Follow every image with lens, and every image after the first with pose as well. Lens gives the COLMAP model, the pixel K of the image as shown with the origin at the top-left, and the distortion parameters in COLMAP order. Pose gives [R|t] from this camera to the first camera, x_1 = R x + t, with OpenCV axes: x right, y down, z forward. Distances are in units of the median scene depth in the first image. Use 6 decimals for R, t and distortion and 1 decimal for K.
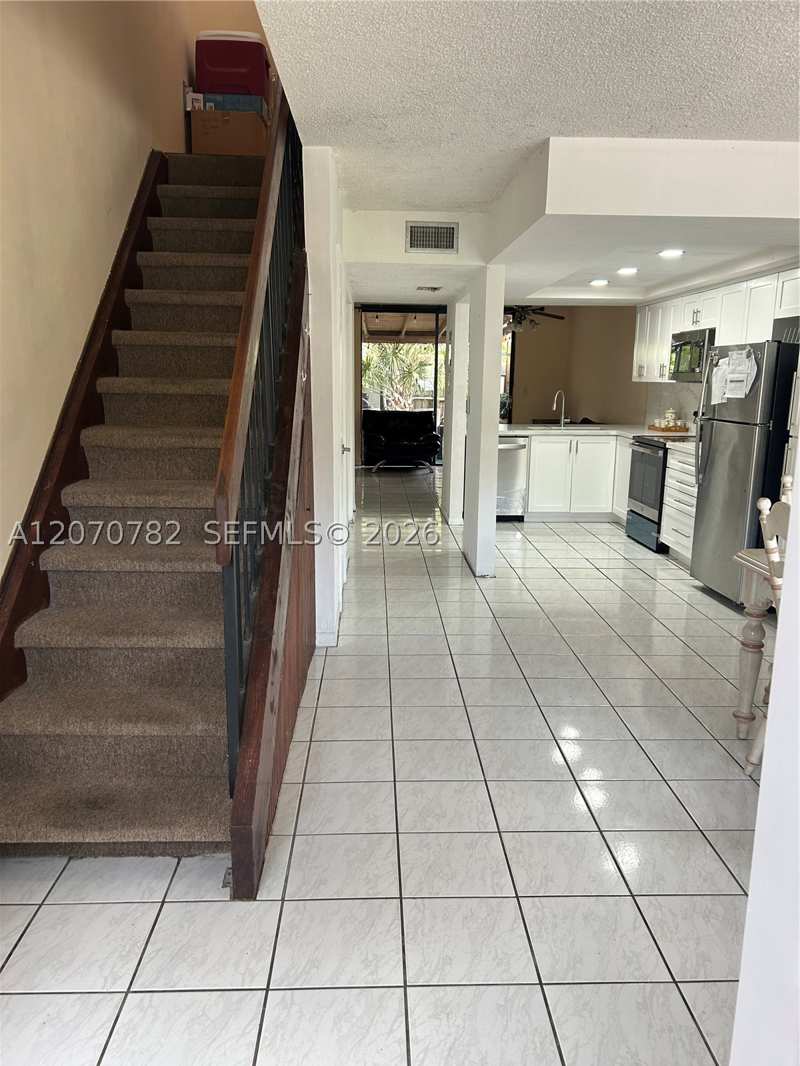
lens RADIAL K [[804.2, 0, 397.4], [0, 804.2, 544.2], [0, 0, 1]] dist [-0.004714, -0.002079]
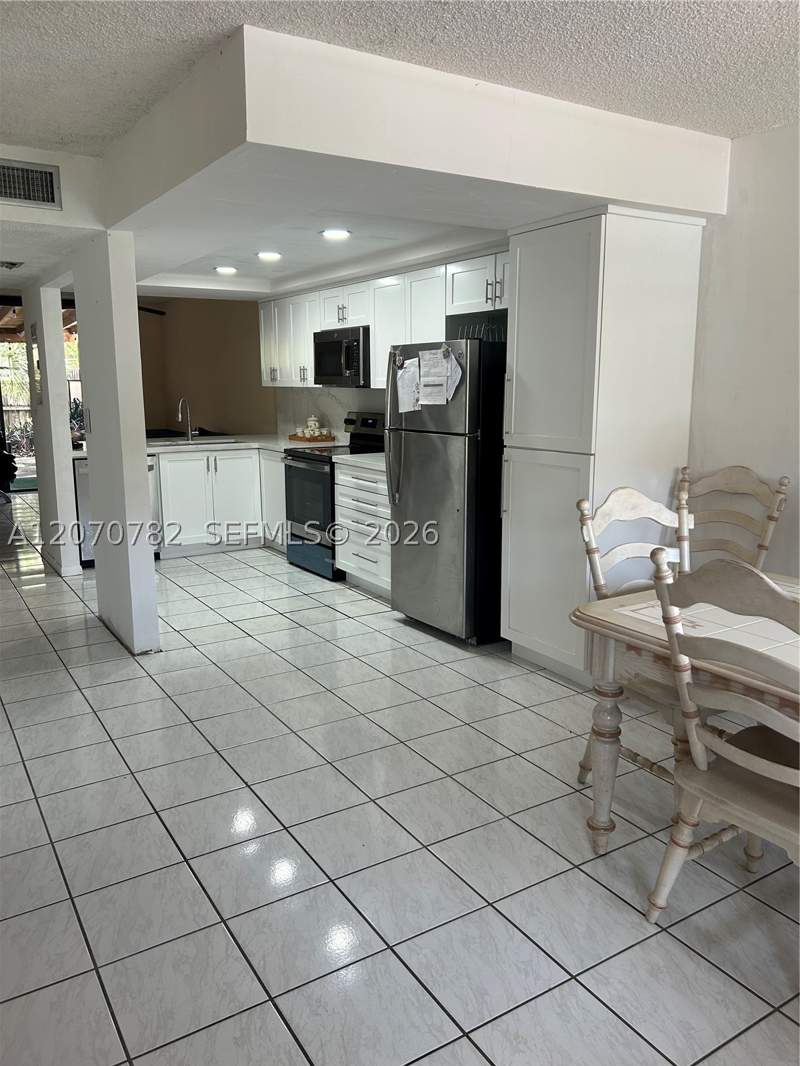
lens RADIAL K [[798.9, 0, 402.4], [0, 798.9, 527.7], [0, 0, 1]] dist [0.084321, -0.136352]
pose [[0.862401, -0.105995, 0.495005, -0.037867], [0.117705, 0.993020, 0.007569, -0.045003], [-0.492352, 0.051737, 0.868857, 0.202215]]
